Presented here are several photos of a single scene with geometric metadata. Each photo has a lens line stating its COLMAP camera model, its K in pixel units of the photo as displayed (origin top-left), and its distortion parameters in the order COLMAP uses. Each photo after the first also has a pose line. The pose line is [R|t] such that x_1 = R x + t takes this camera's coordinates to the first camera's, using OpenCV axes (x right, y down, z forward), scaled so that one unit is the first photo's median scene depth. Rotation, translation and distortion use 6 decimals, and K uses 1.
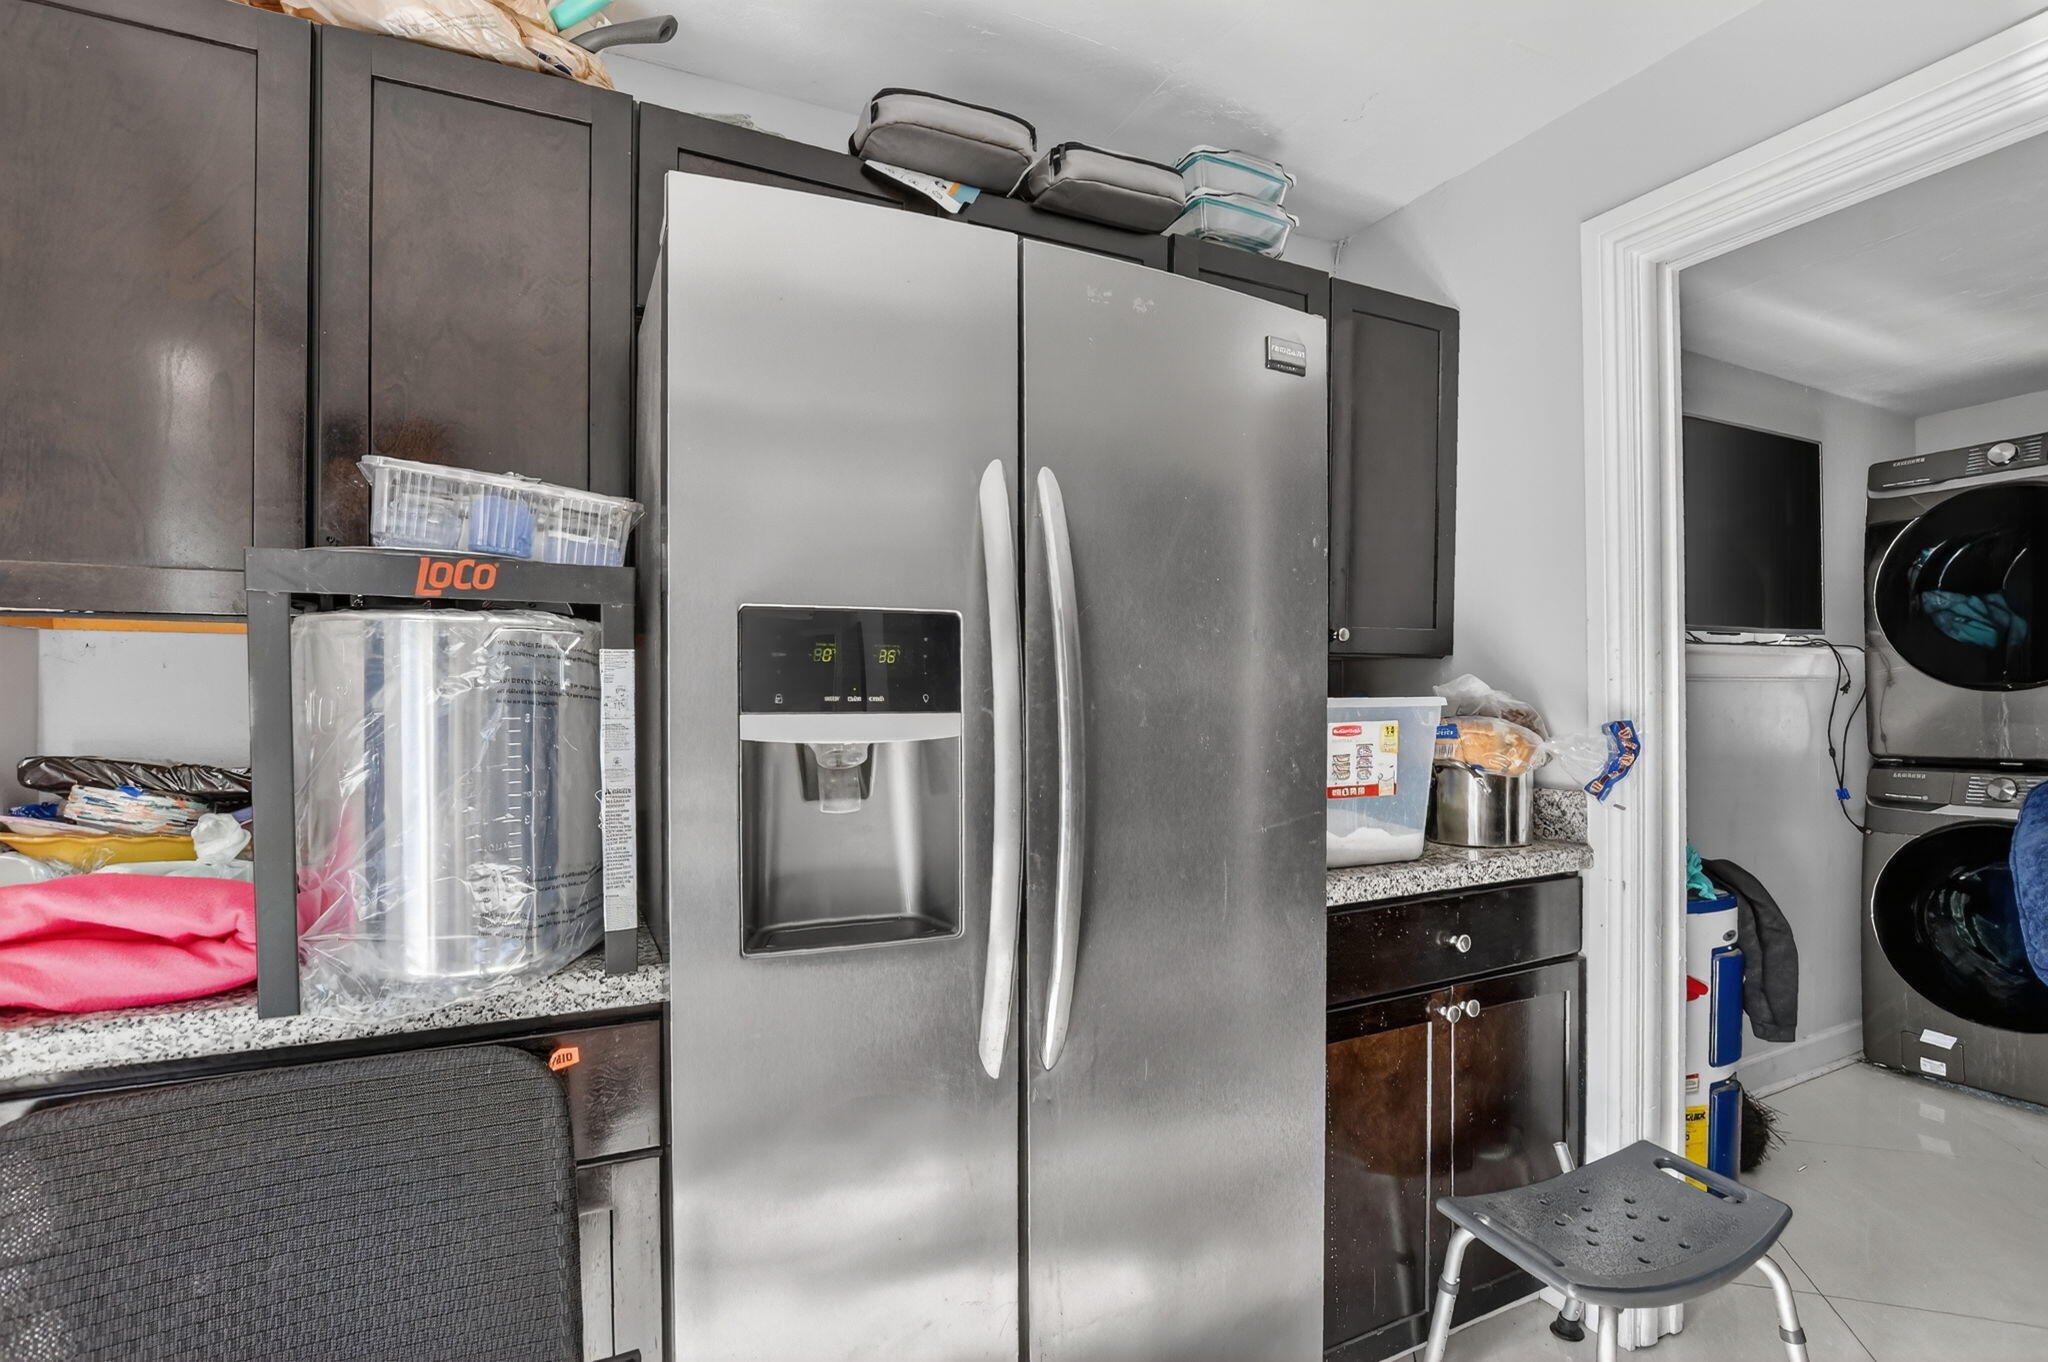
lens RADIAL K [[957.2, 0, 1014.2], [0, 957.2, 689.5], [0, 0, 1]] dist [-0.028137, 0.001292]
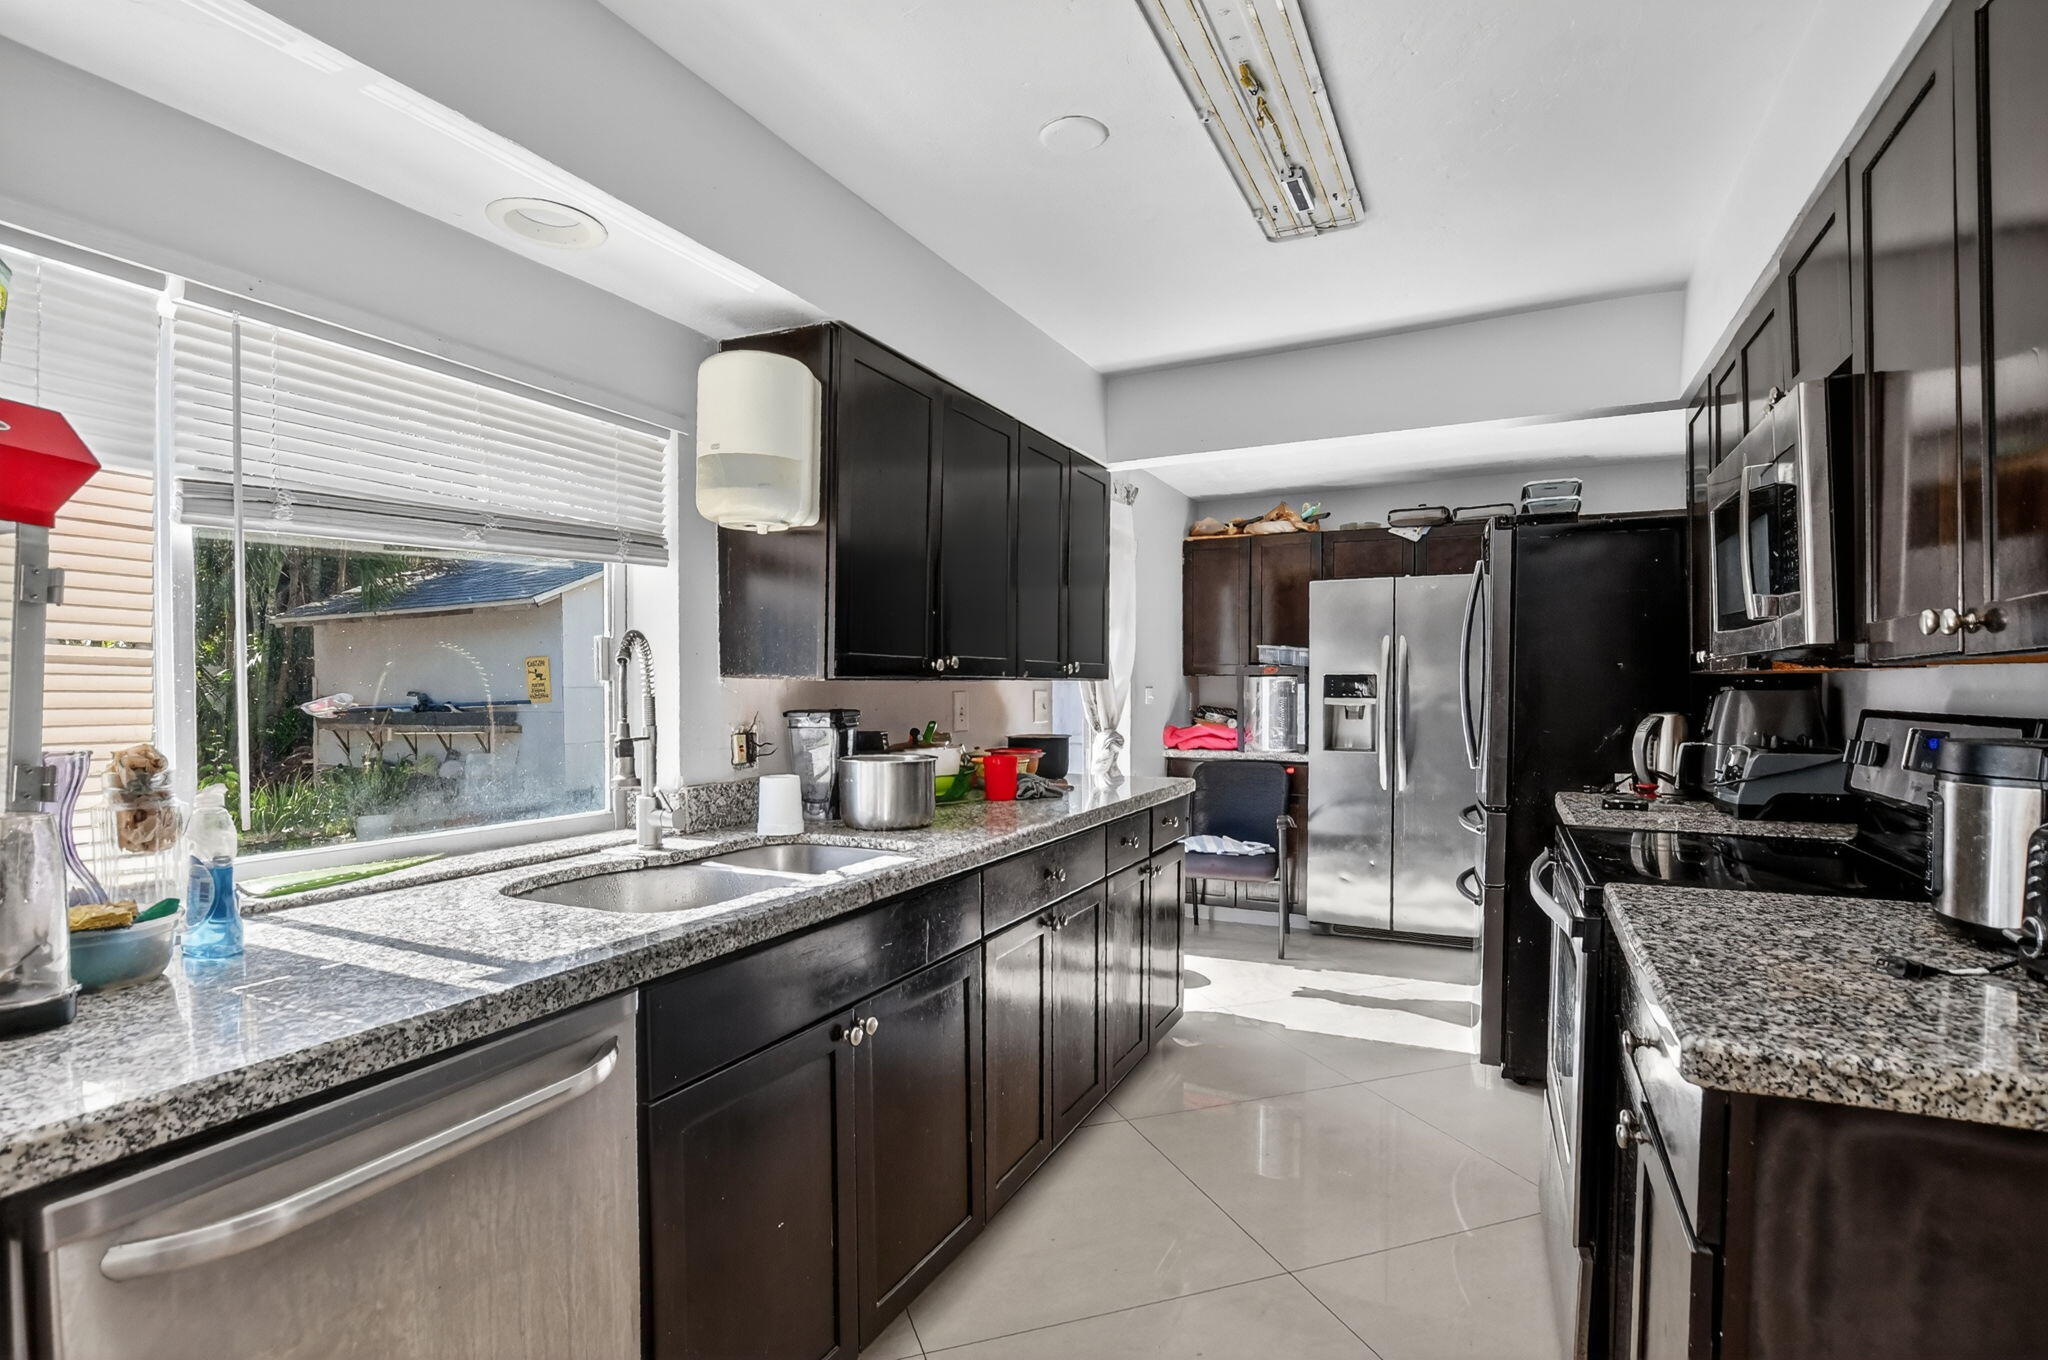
lens RADIAL K [[957.2, 0, 1014.2], [0, 957.2, 688.5], [0, 0, 1]] dist [-0.028137, 0.001292]
pose [[0.597455, 0.000949, -0.801902, 2.509013], [0.002019, 0.999994, 0.002688, -0.034819], [0.801900, -0.003225, 0.597450, -2.939846]]
